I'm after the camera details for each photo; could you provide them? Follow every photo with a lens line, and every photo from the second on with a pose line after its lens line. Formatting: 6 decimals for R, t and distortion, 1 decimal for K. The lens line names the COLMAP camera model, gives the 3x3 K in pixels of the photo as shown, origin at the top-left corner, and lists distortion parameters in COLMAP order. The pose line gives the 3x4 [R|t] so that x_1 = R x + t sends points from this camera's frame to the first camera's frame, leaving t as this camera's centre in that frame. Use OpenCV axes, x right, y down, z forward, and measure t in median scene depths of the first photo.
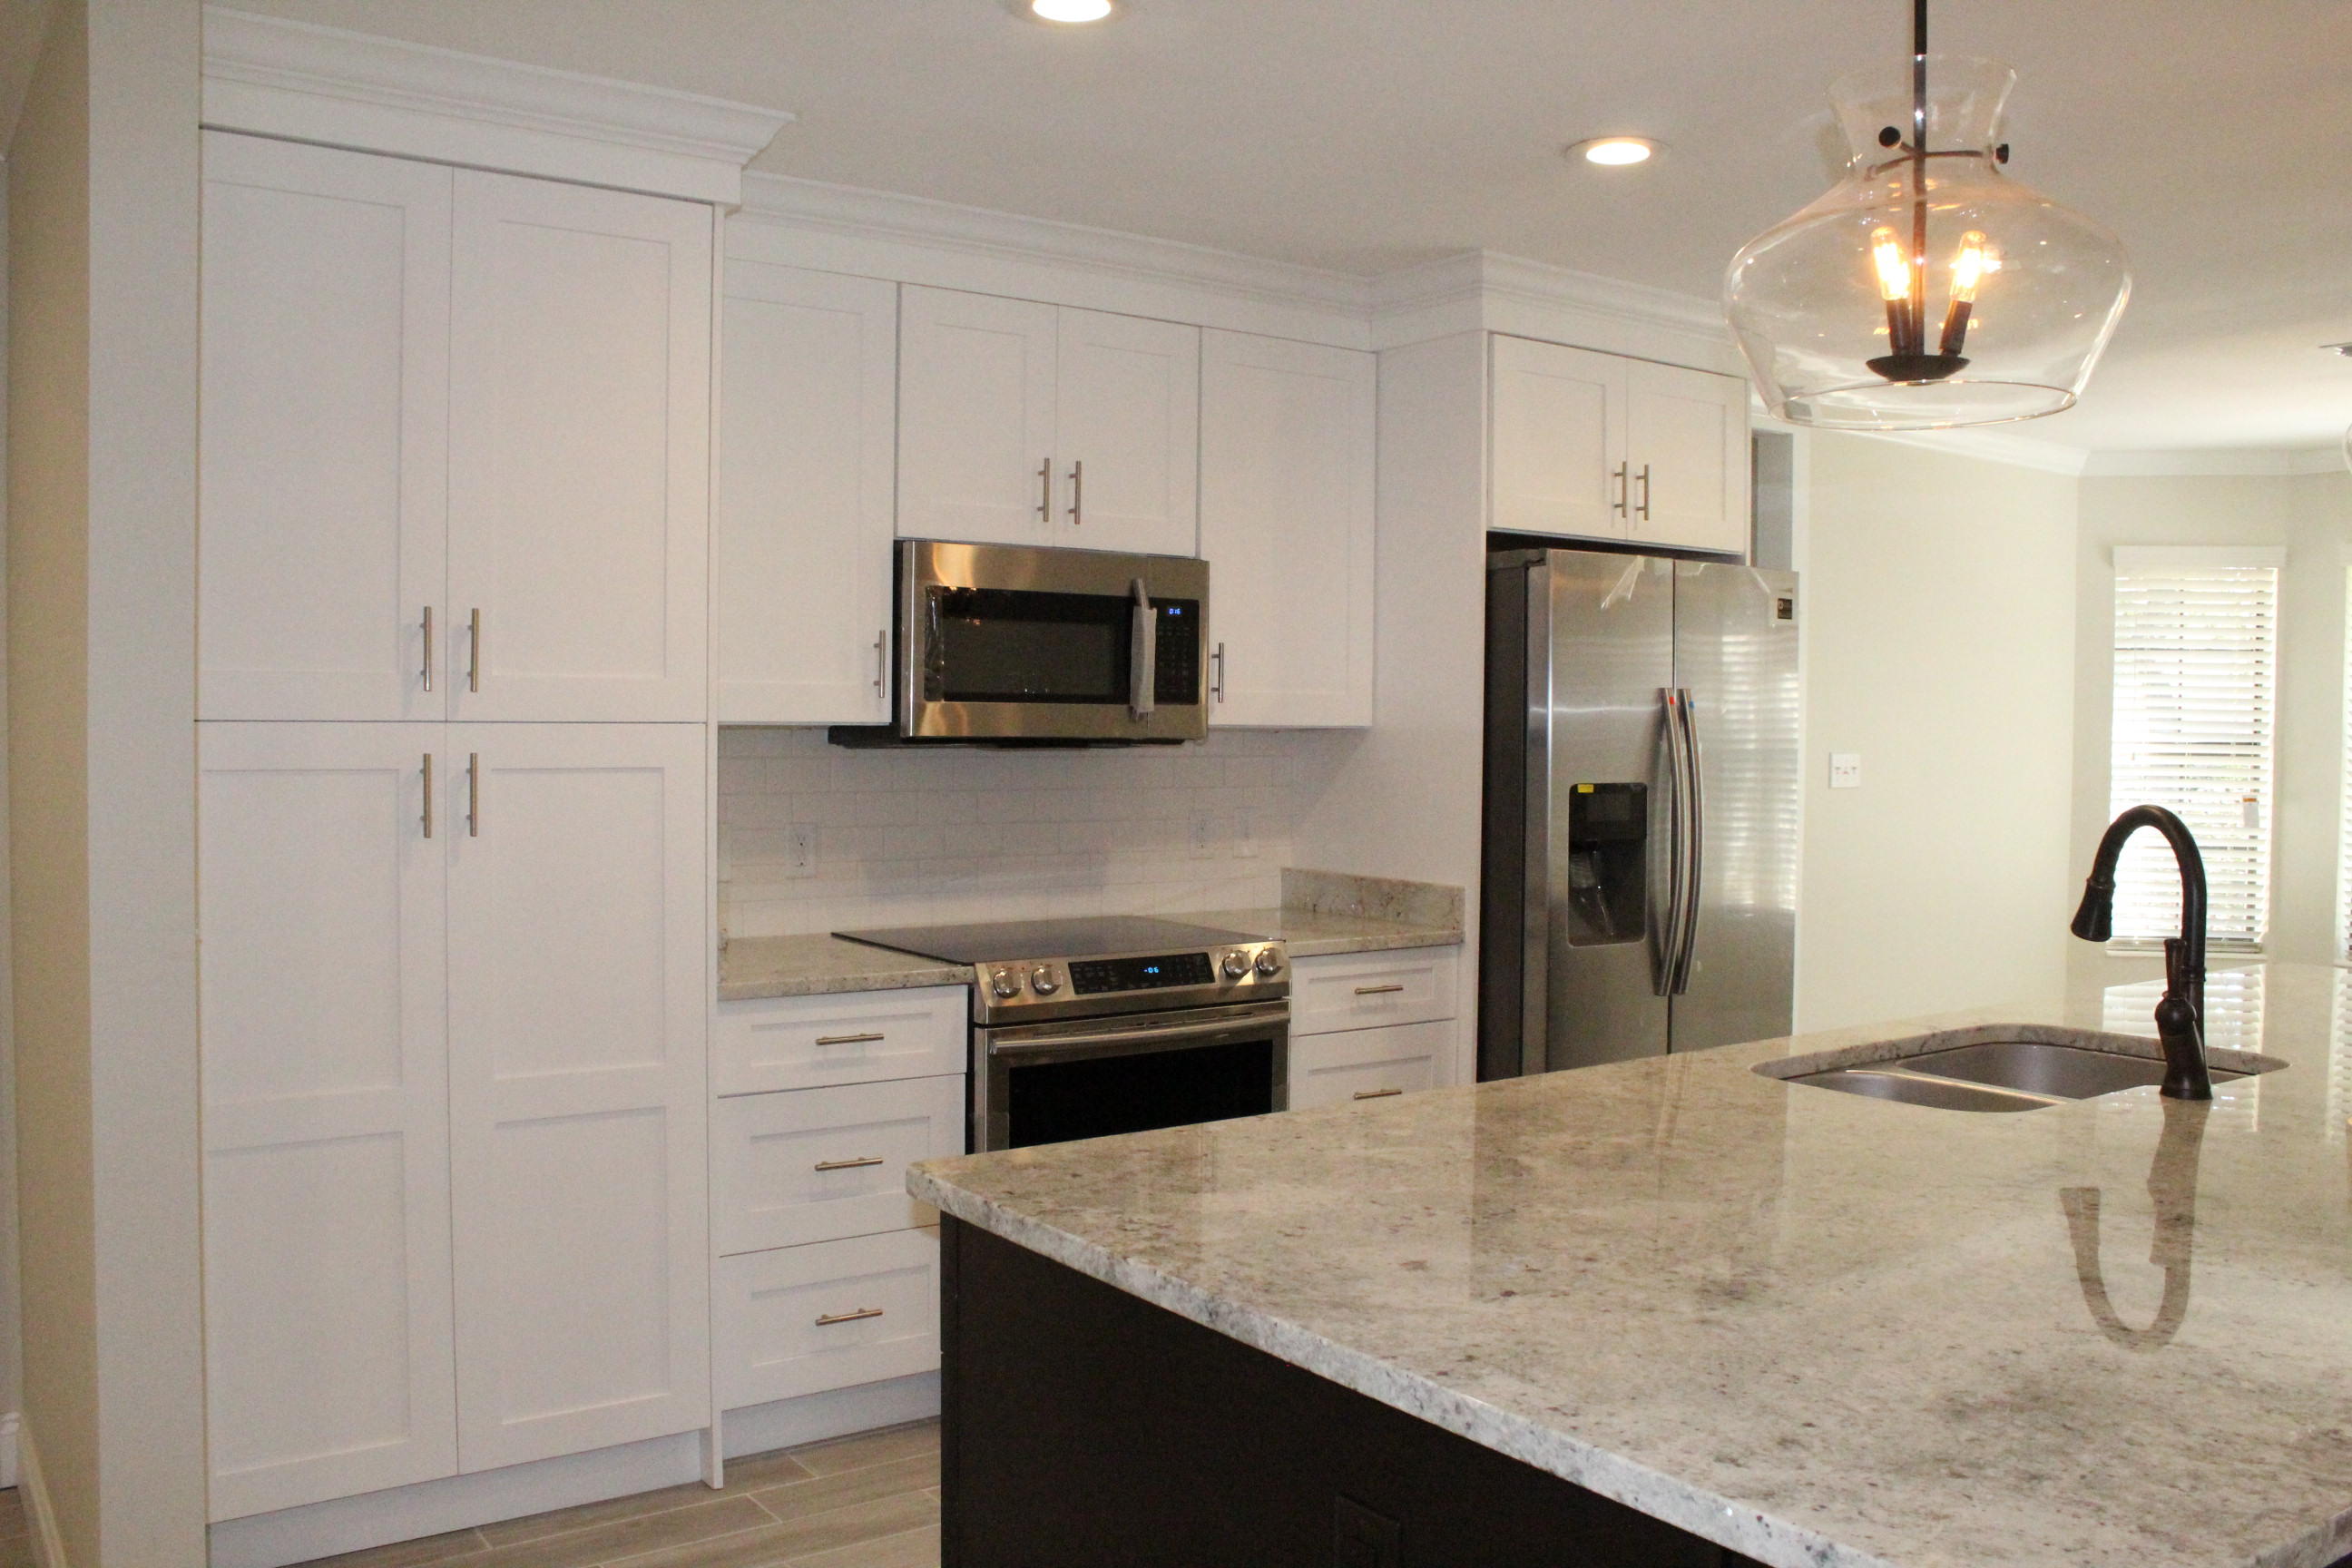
lens RADIAL K [[2011.6, 0, 1159.3], [0, 2011.6, 783.9], [0, 0, 1]] dist [-0.154537, 0.137310]
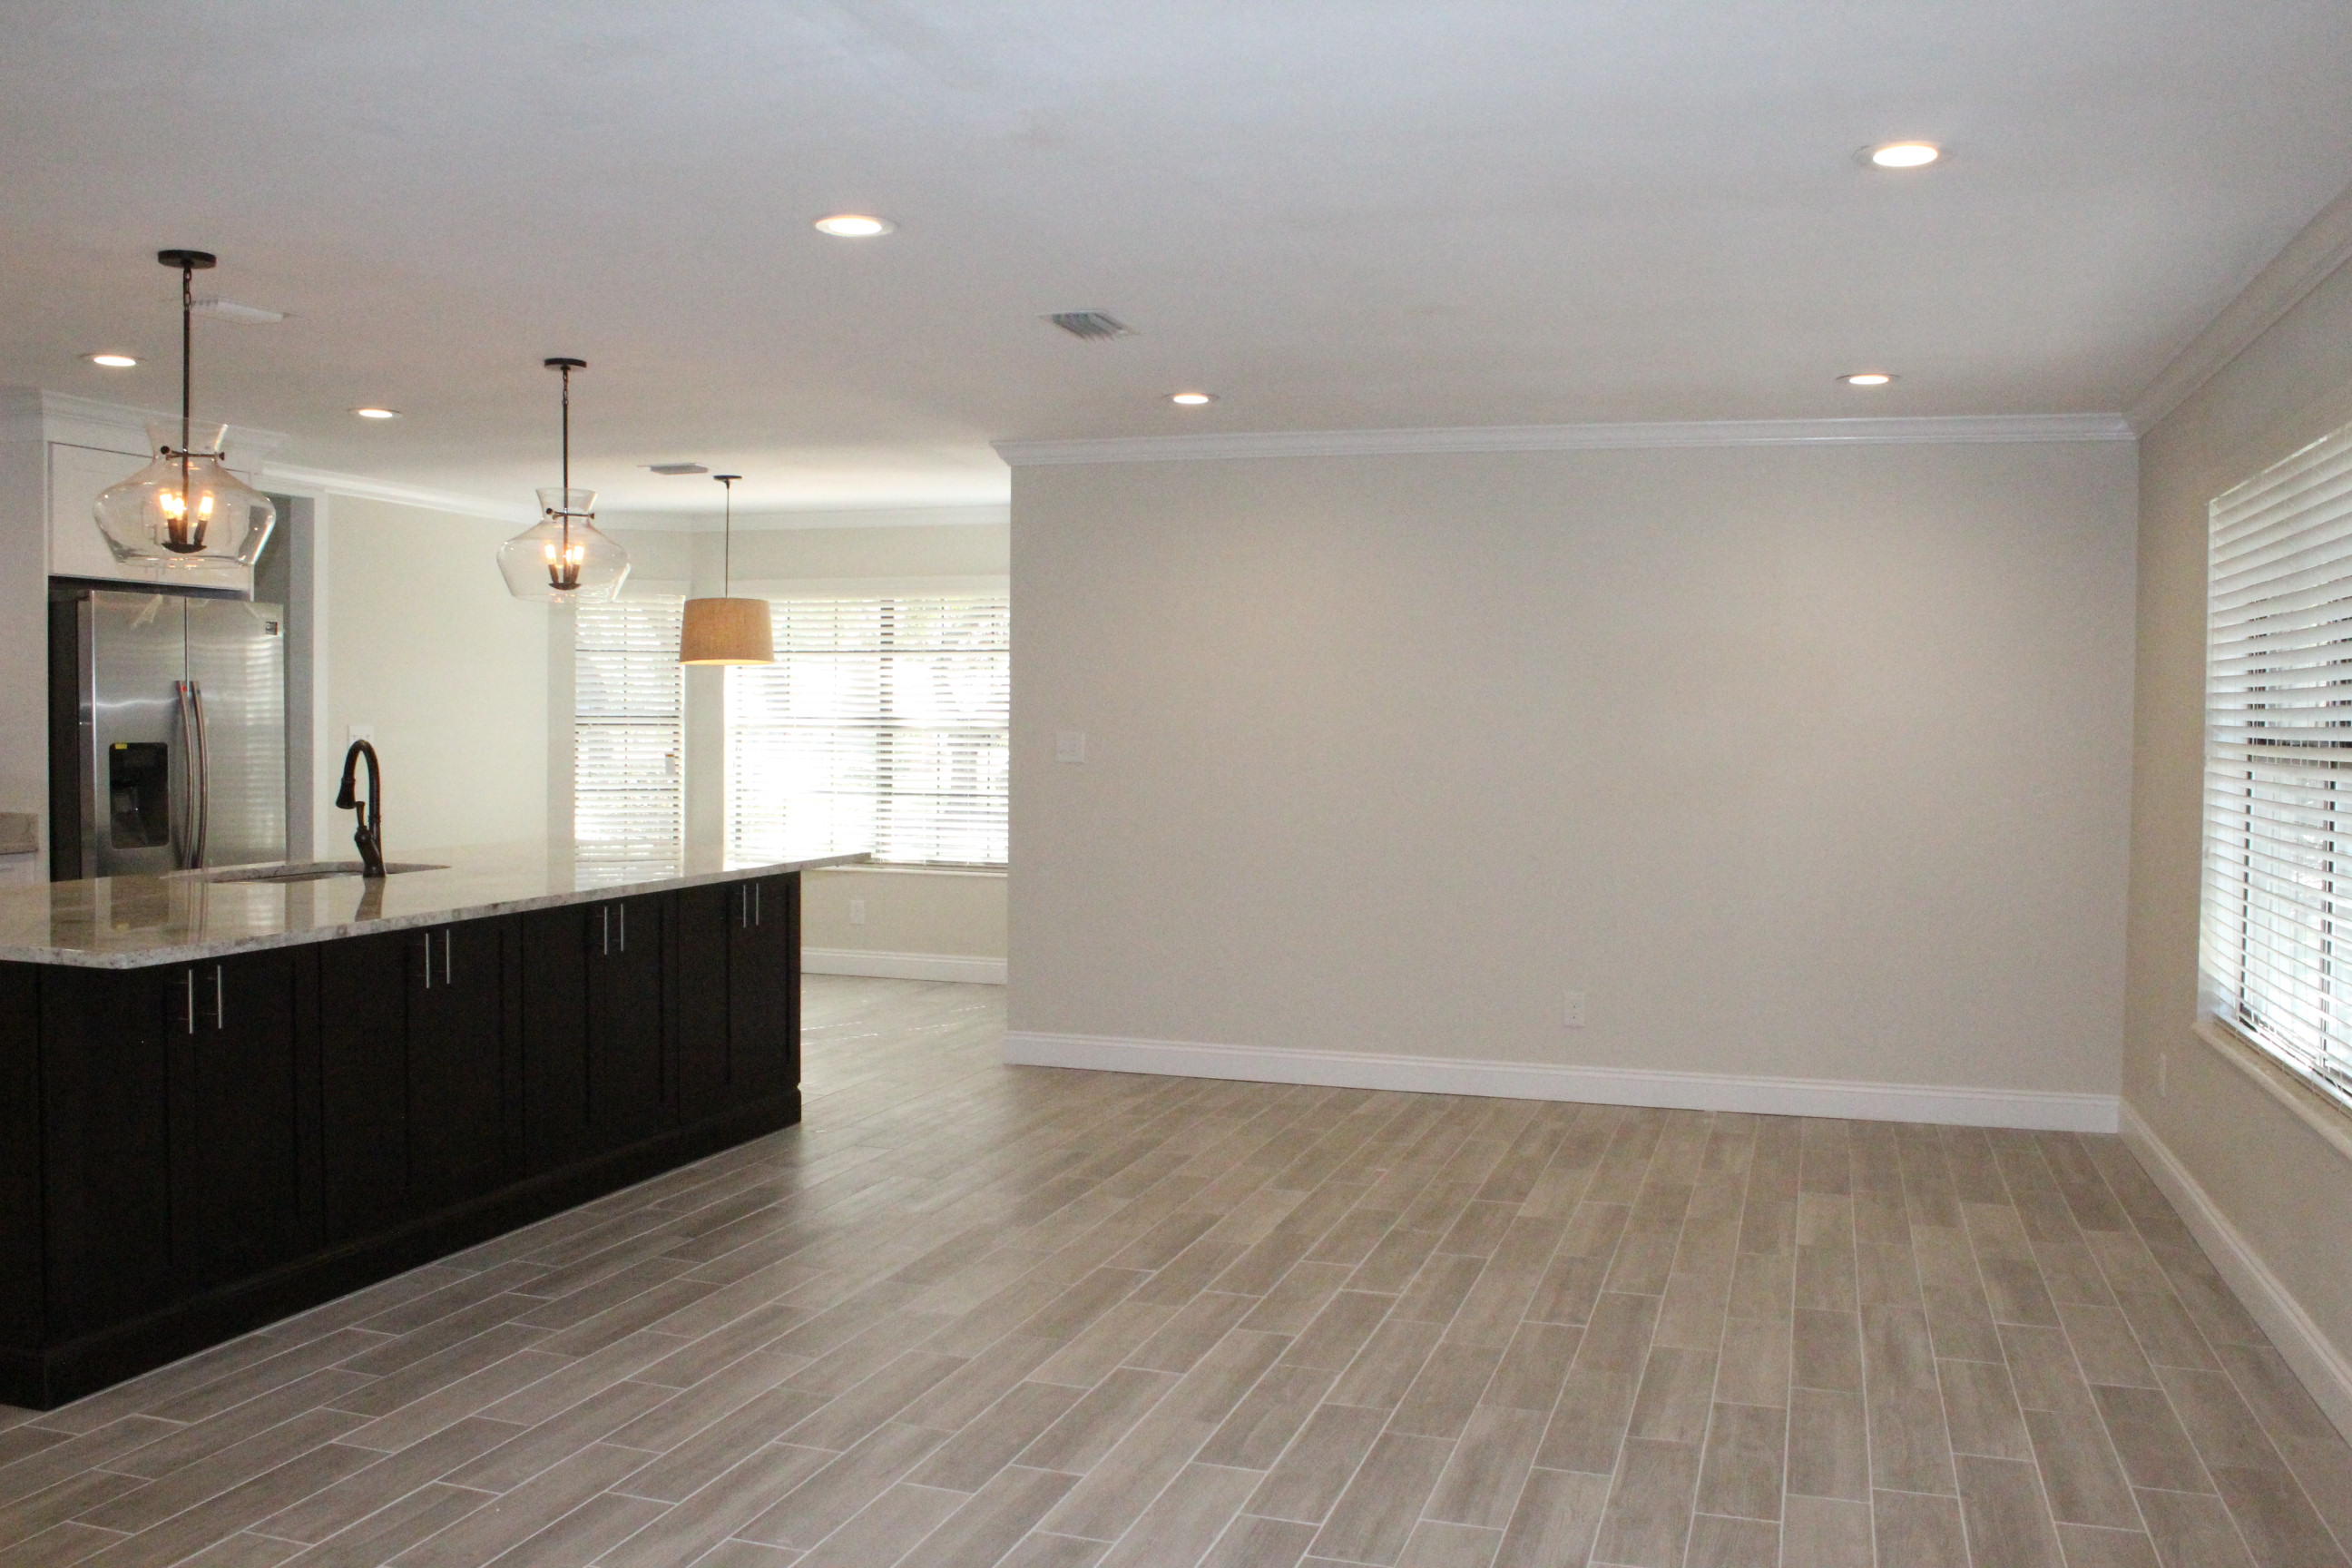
lens RADIAL K [[2011.6, 0, 1175.7], [0, 2011.6, 786.0], [0, 0, 1]] dist [-0.154537, 0.137310]
pose [[0.808074, -0.024211, 0.588583, -0.013538], [0.018700, 0.999706, 0.015448, 0.026988], [-0.588783, -0.001477, 0.808289, -0.747263]]
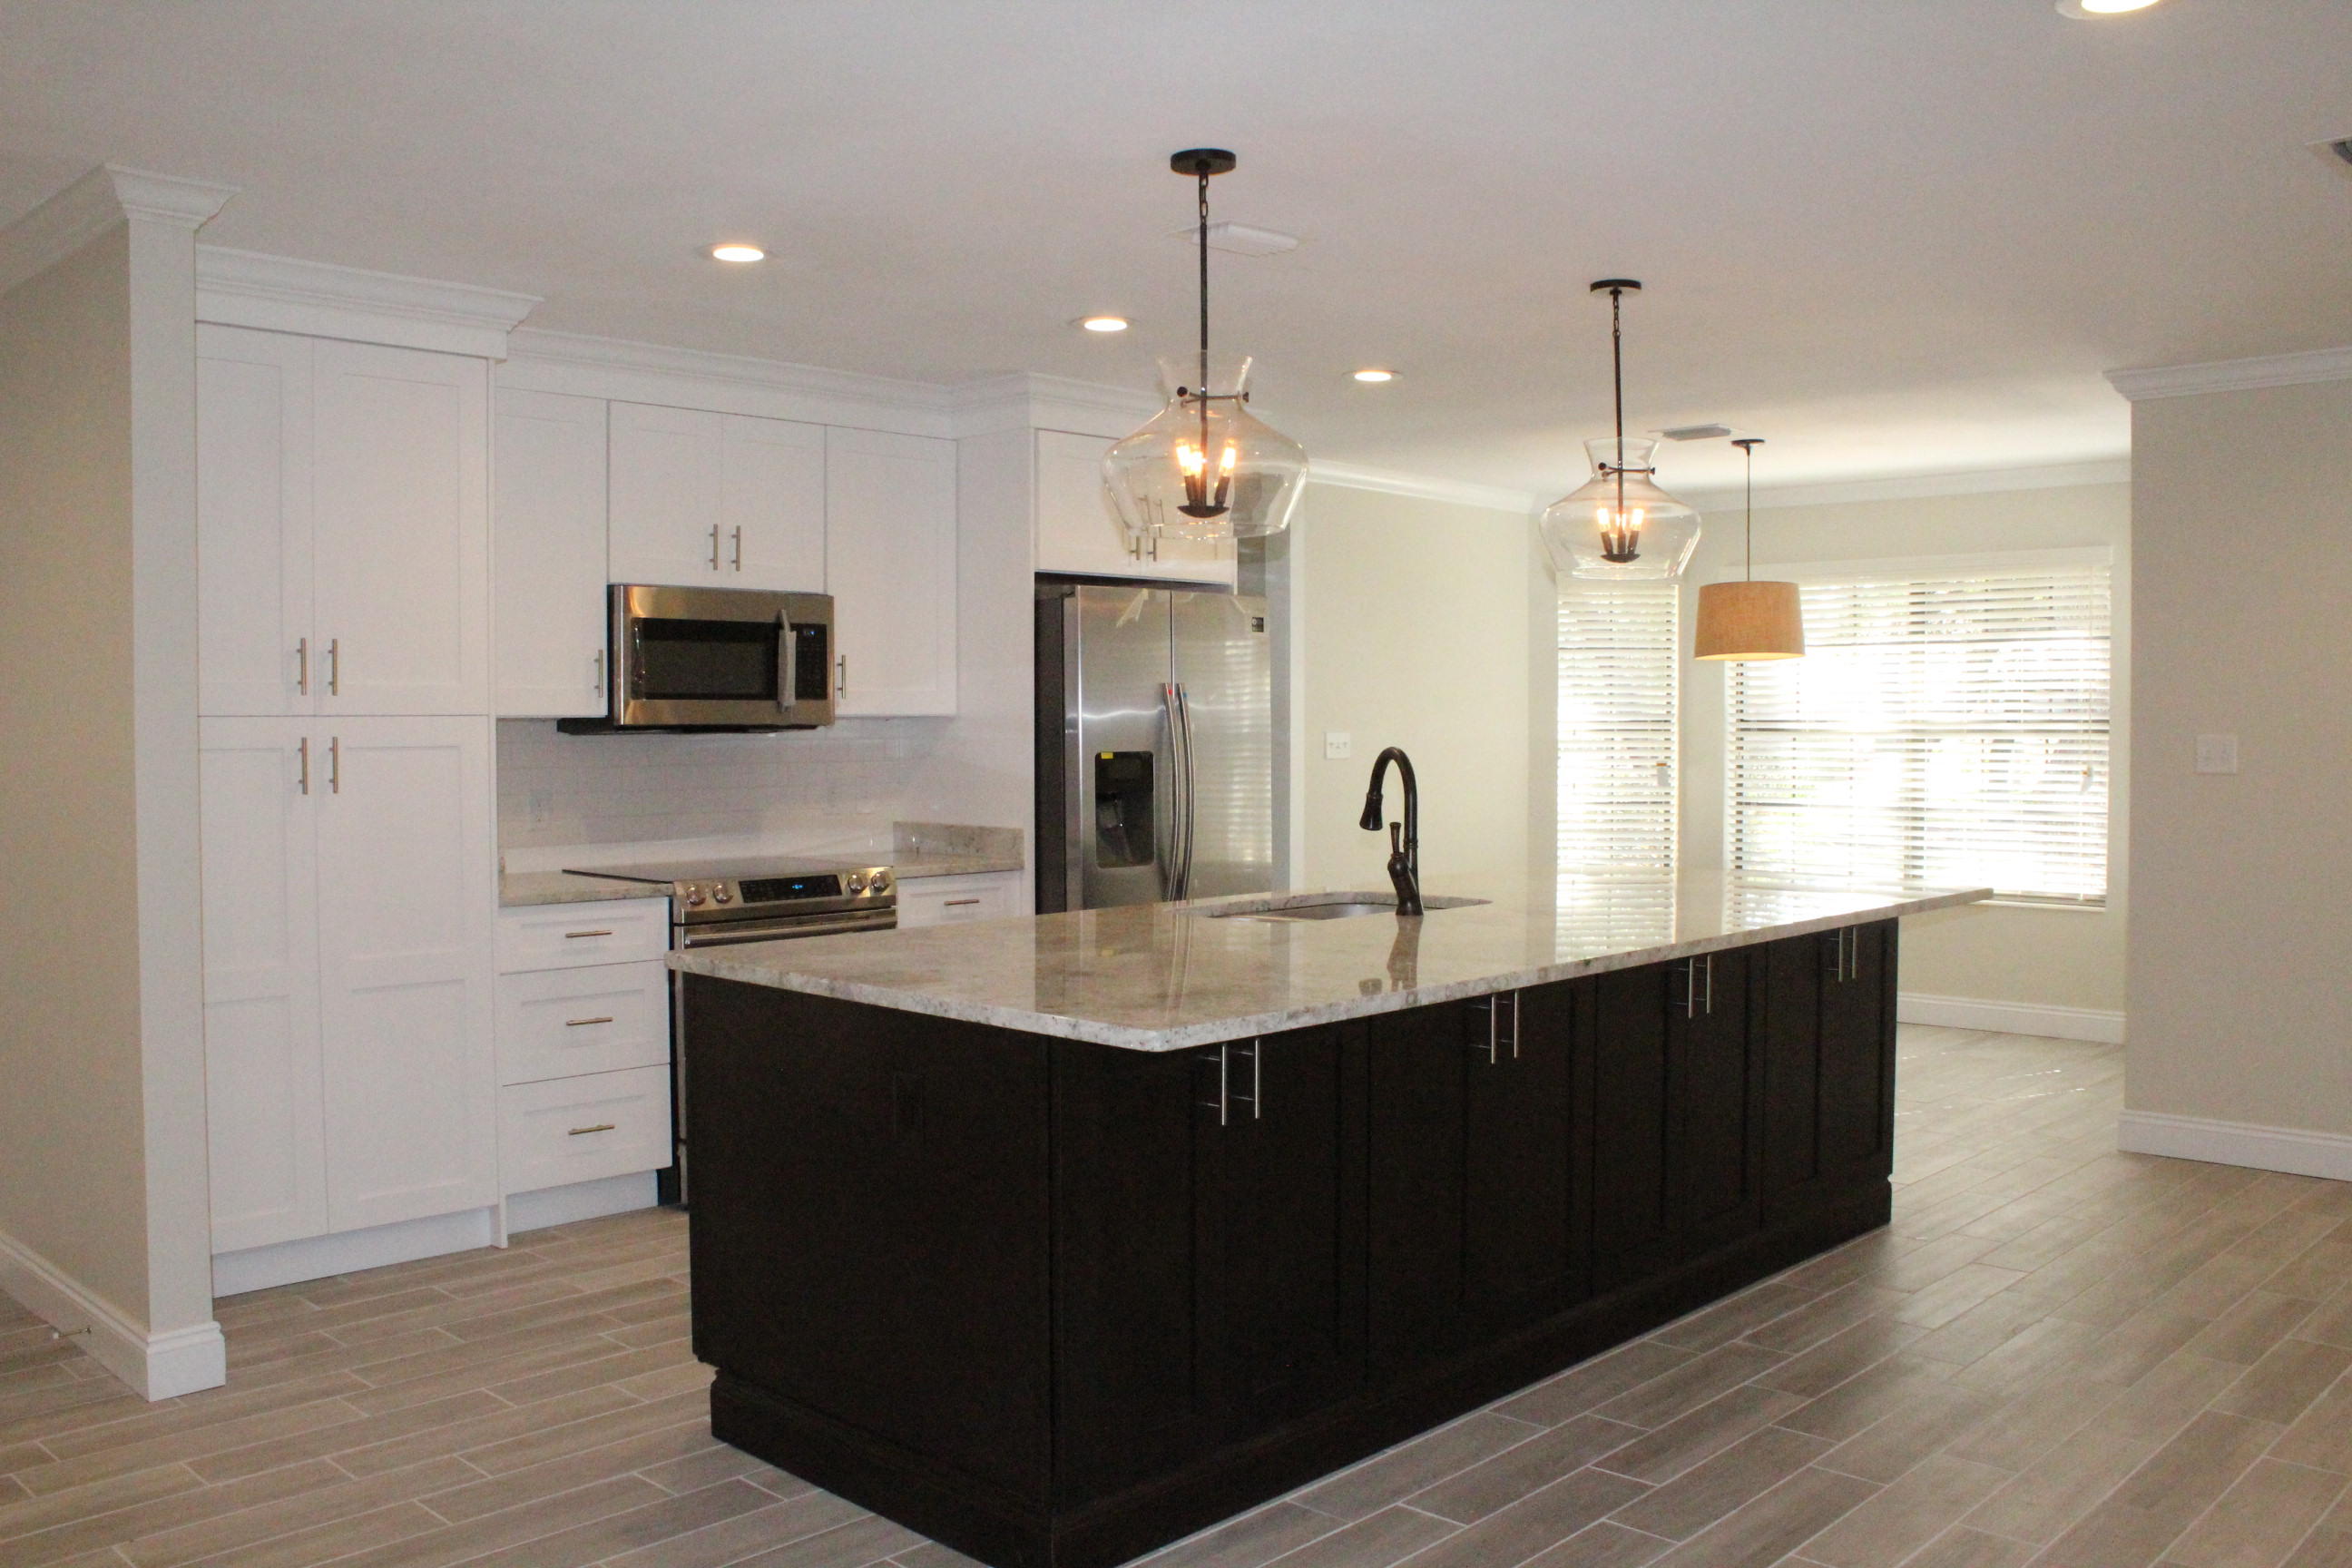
lens RADIAL K [[2011.6, 0, 1177.1], [0, 2011.6, 773.4], [0, 0, 1]] dist [-0.154537, 0.137310]
pose [[0.982456, -0.018561, 0.185566, -0.000917], [0.019574, 0.999802, -0.003630, 0.022593], [-0.185462, 0.007199, 0.982625, -0.429901]]
